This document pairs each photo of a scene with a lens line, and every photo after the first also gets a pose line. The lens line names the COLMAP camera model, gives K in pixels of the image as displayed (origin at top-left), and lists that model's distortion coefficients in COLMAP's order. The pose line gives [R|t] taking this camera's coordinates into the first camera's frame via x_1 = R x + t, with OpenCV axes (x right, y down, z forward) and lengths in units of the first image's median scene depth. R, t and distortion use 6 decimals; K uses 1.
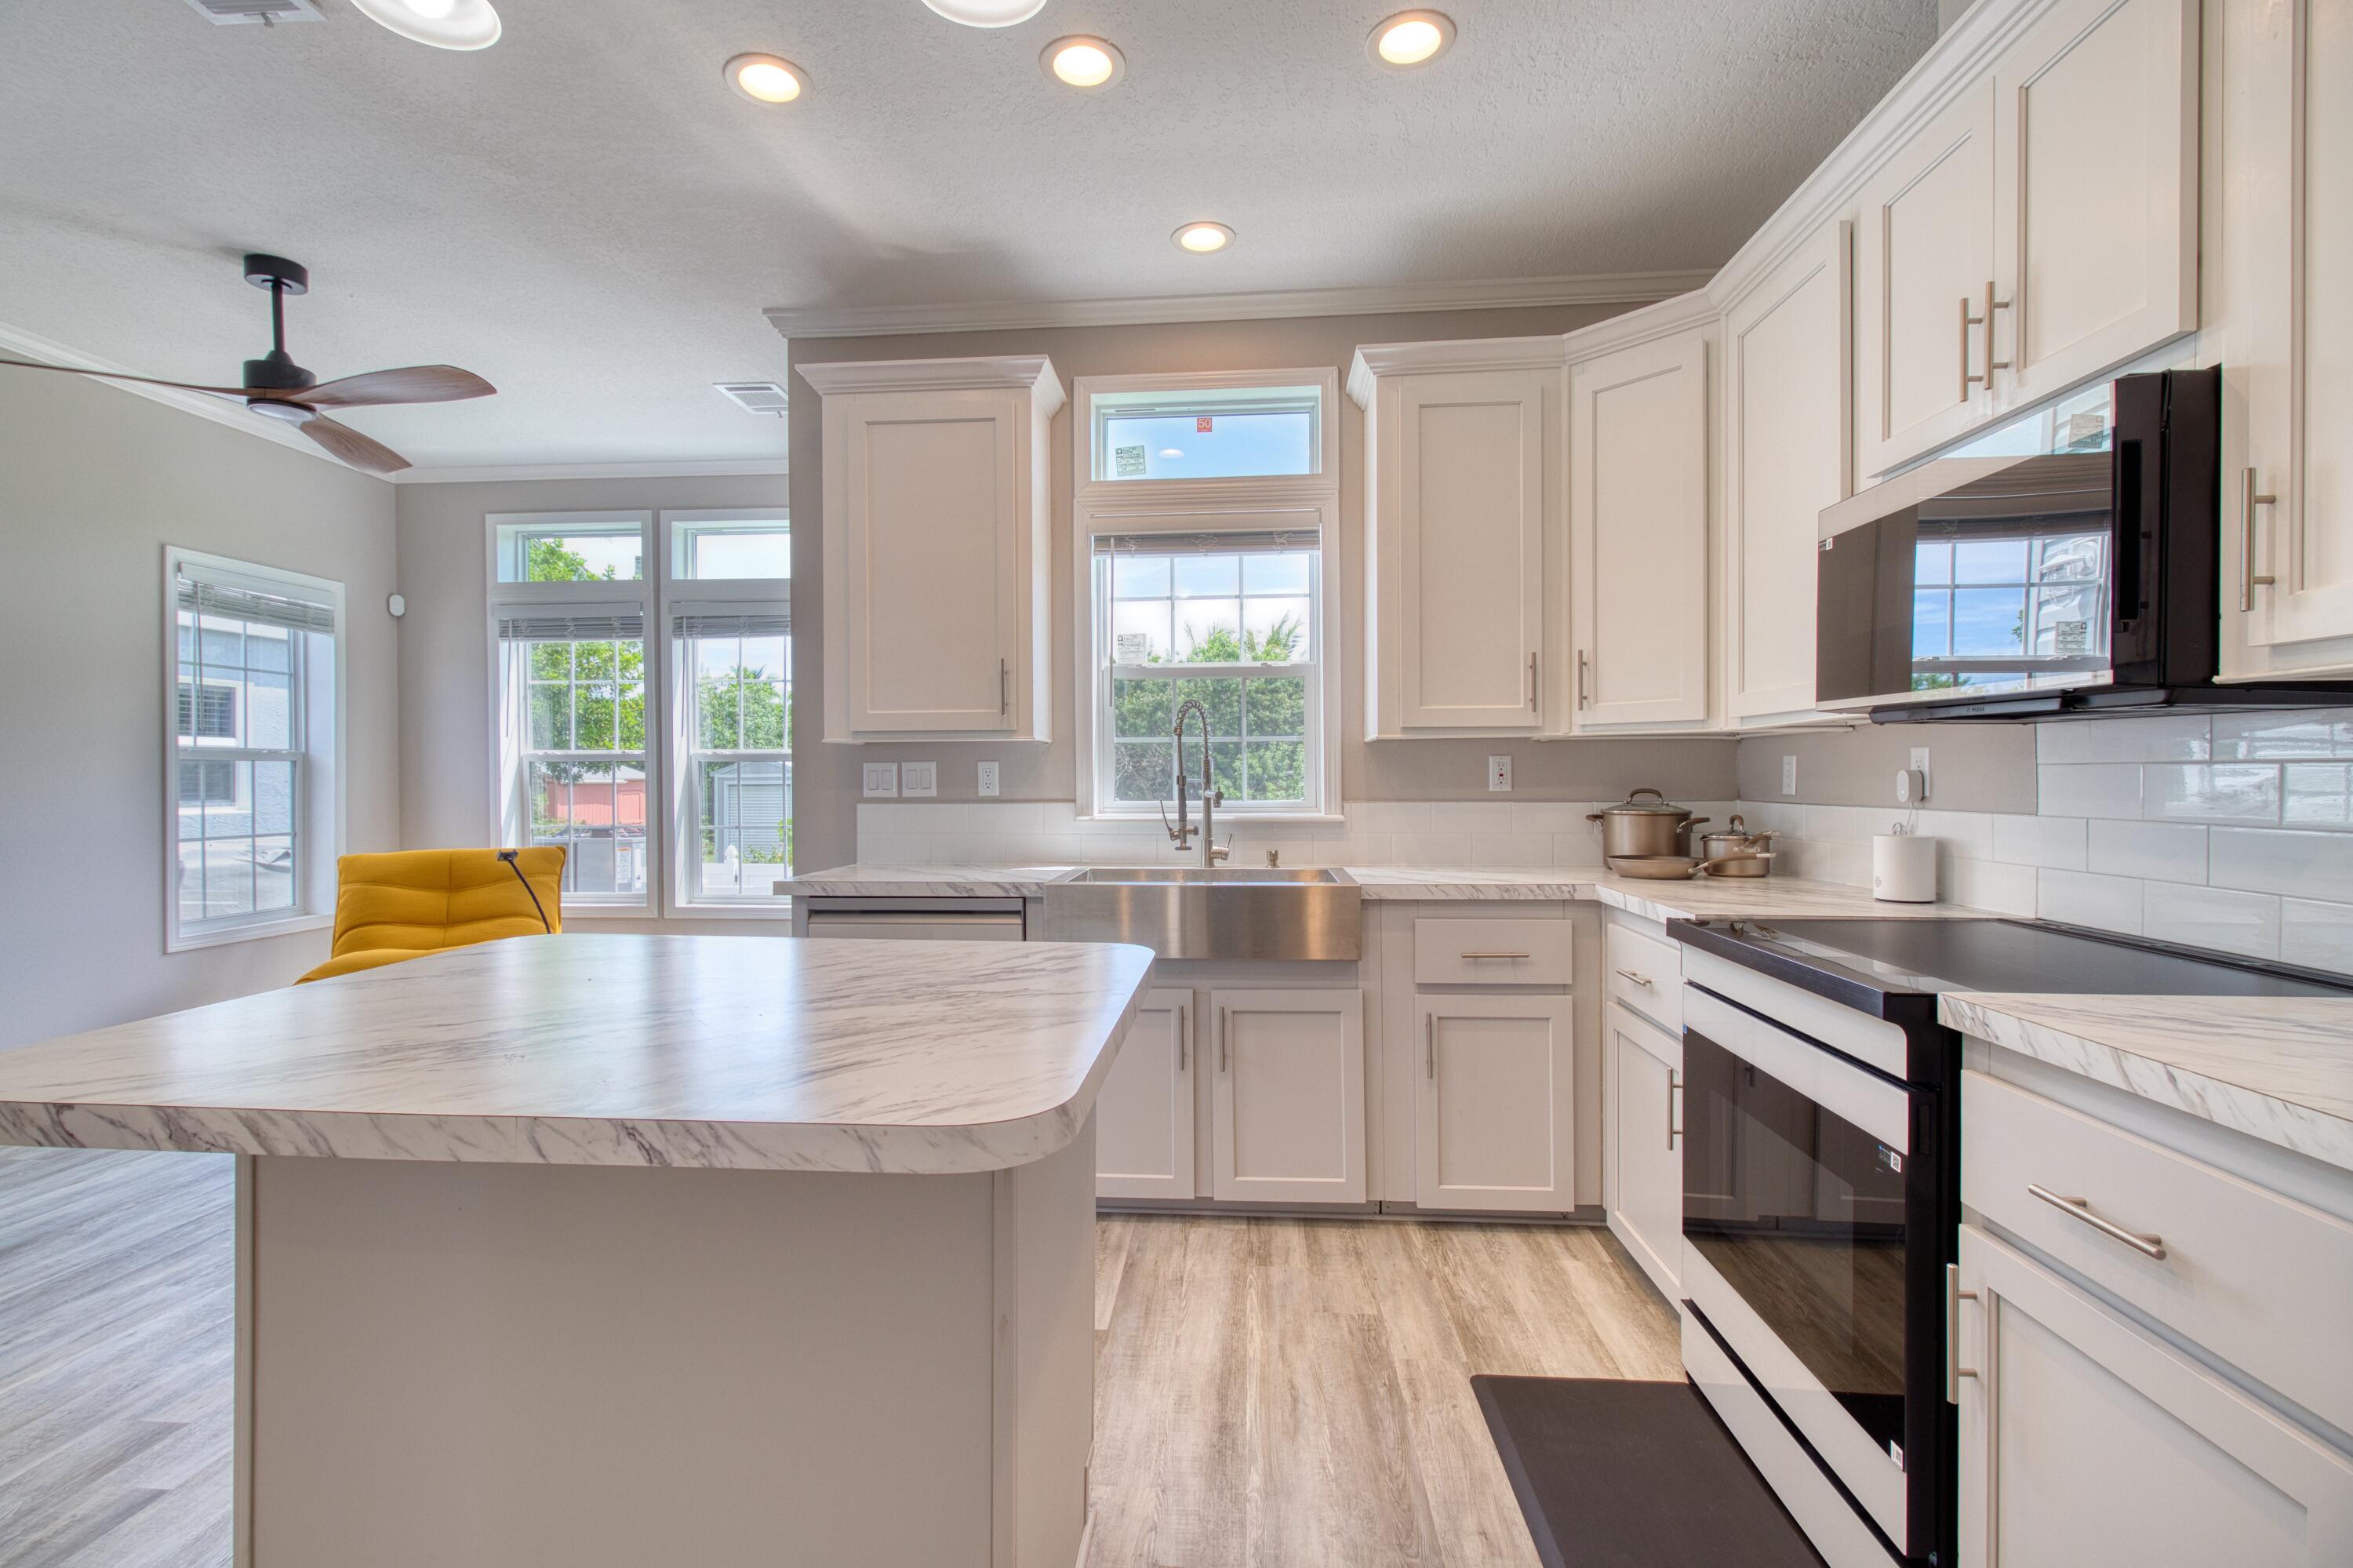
lens RADIAL K [[1086.3, 0, 1159.7], [0, 1086.3, 780.1], [0, 0, 1]] dist [0.004915, -0.002059]
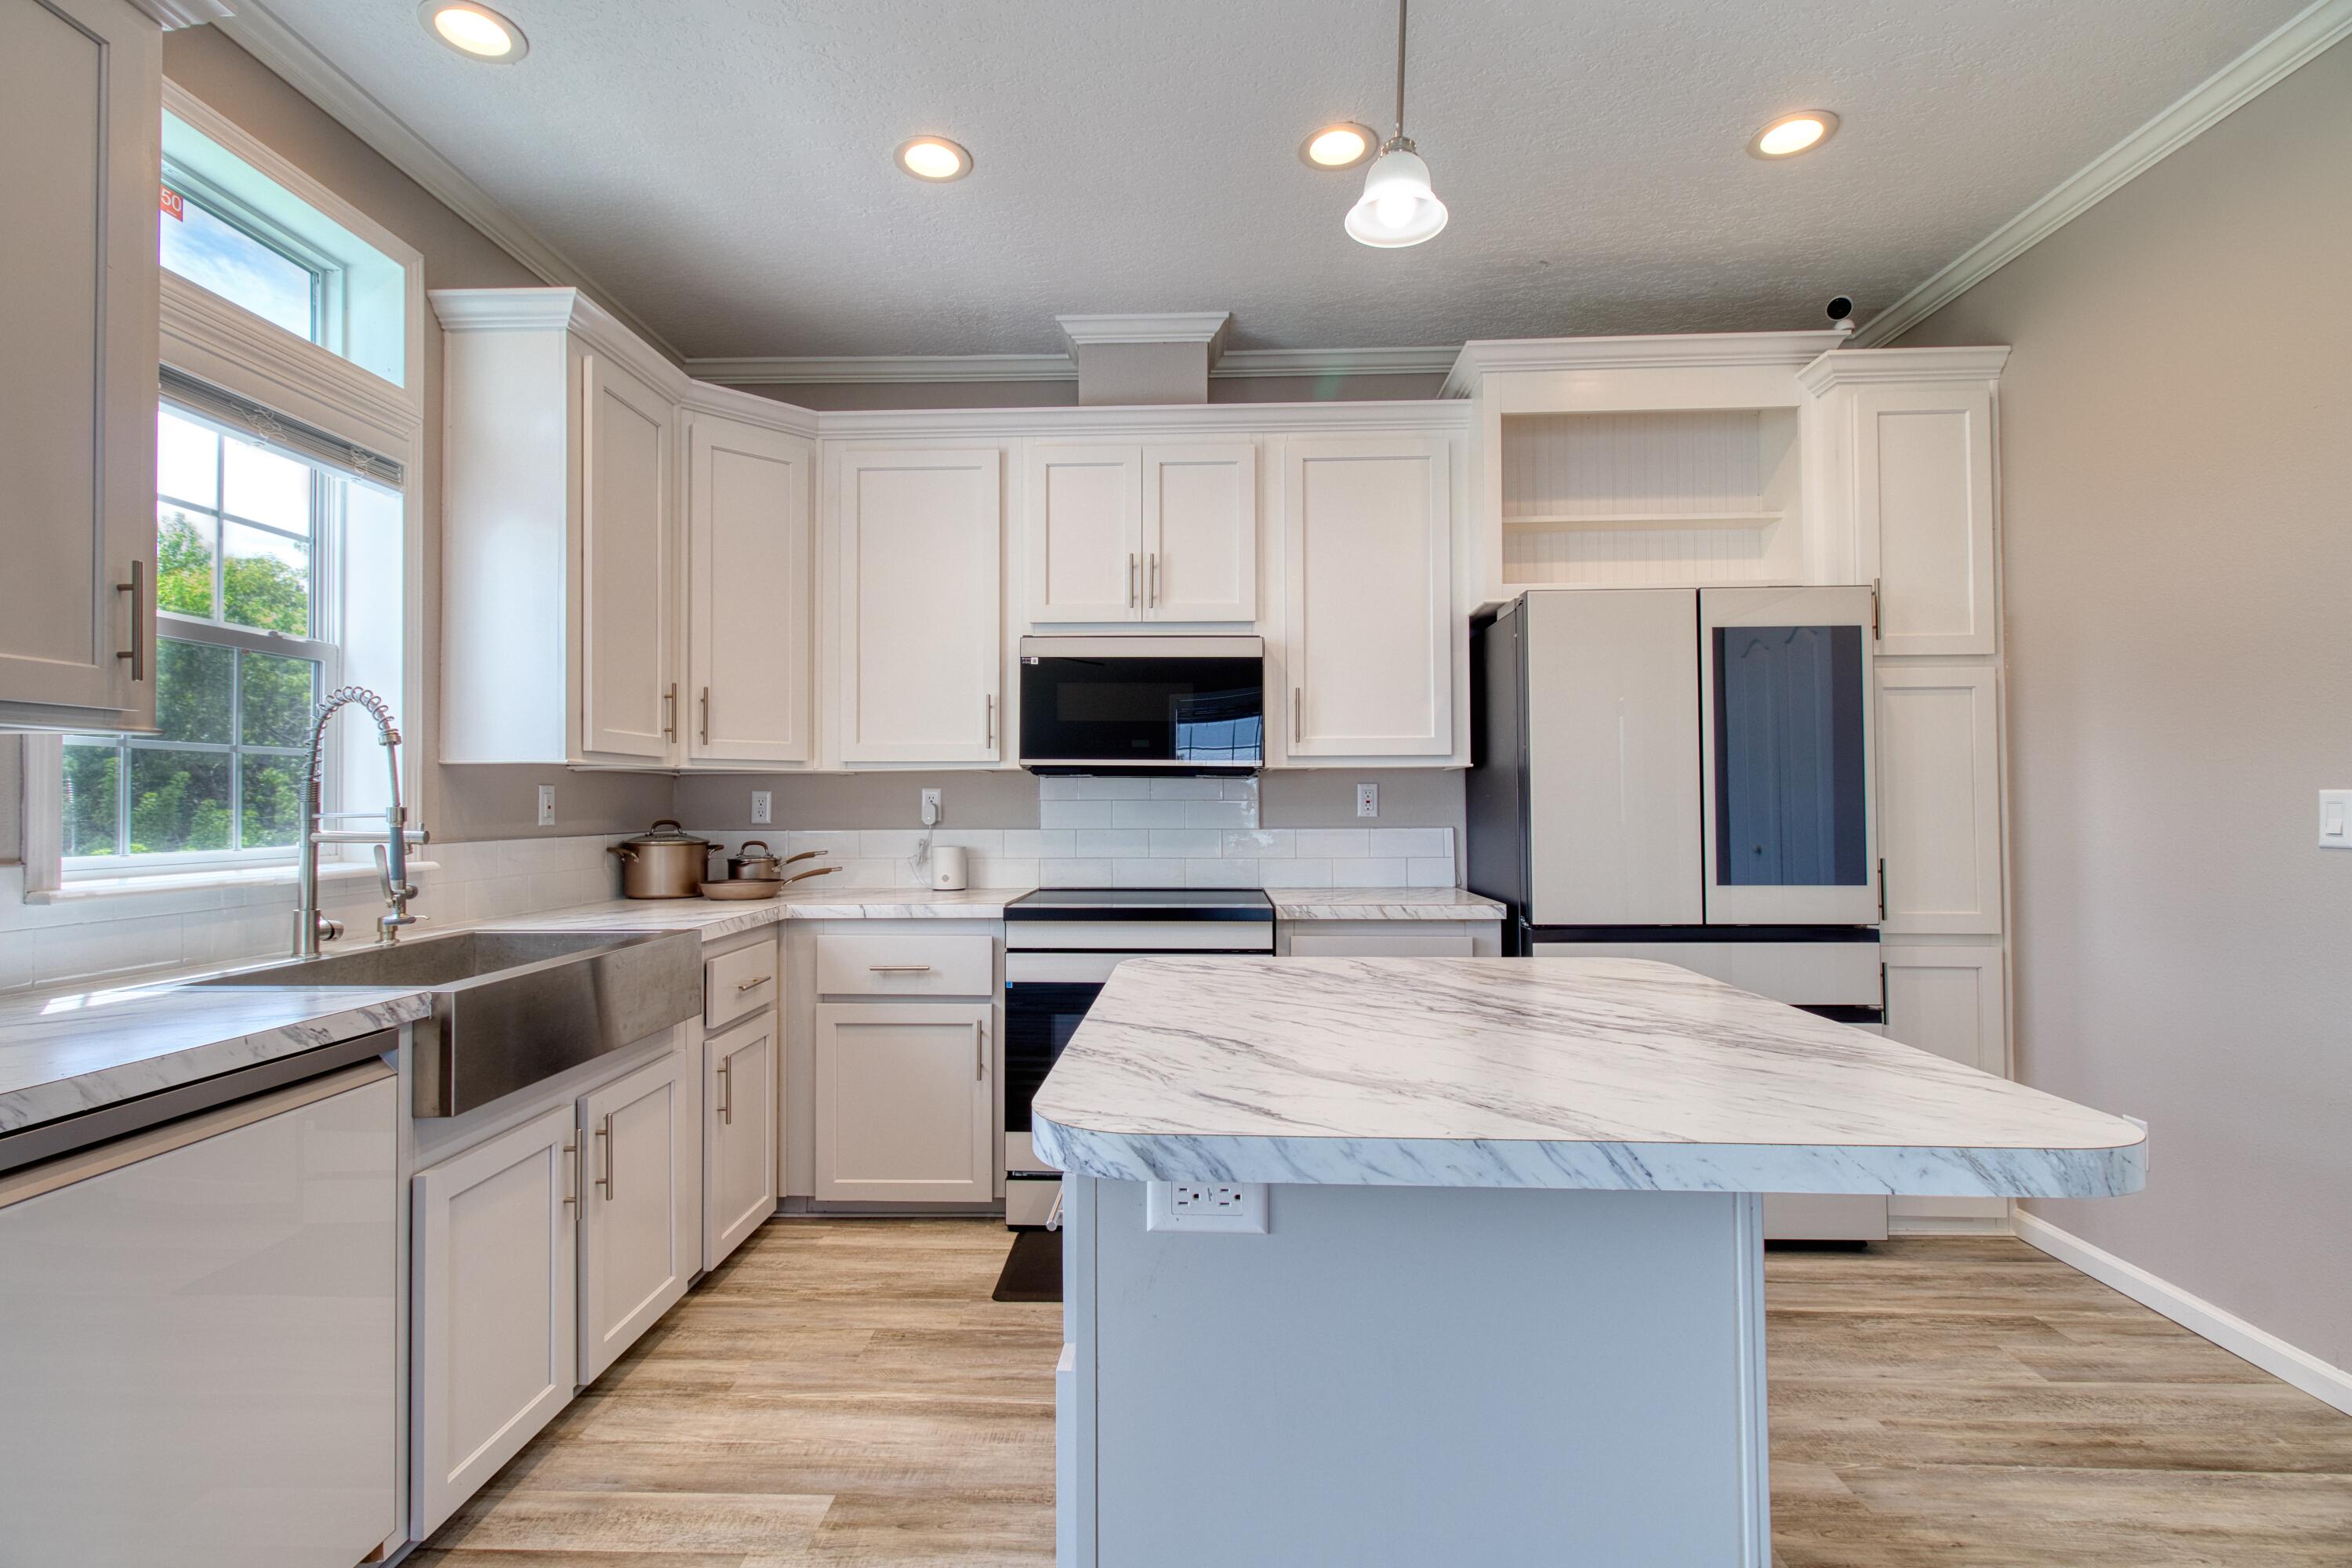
lens RADIAL K [[1085.8, 0, 1154.4], [0, 1085.8, 784.1], [0, 0, 1]] dist [0.004915, -0.002059]
pose [[-0.033231, 0.023644, 0.999168, -0.654015], [0.007807, 0.999696, -0.023397, 0.000945], [-0.999417, 0.007023, -0.033405, 0.591864]]
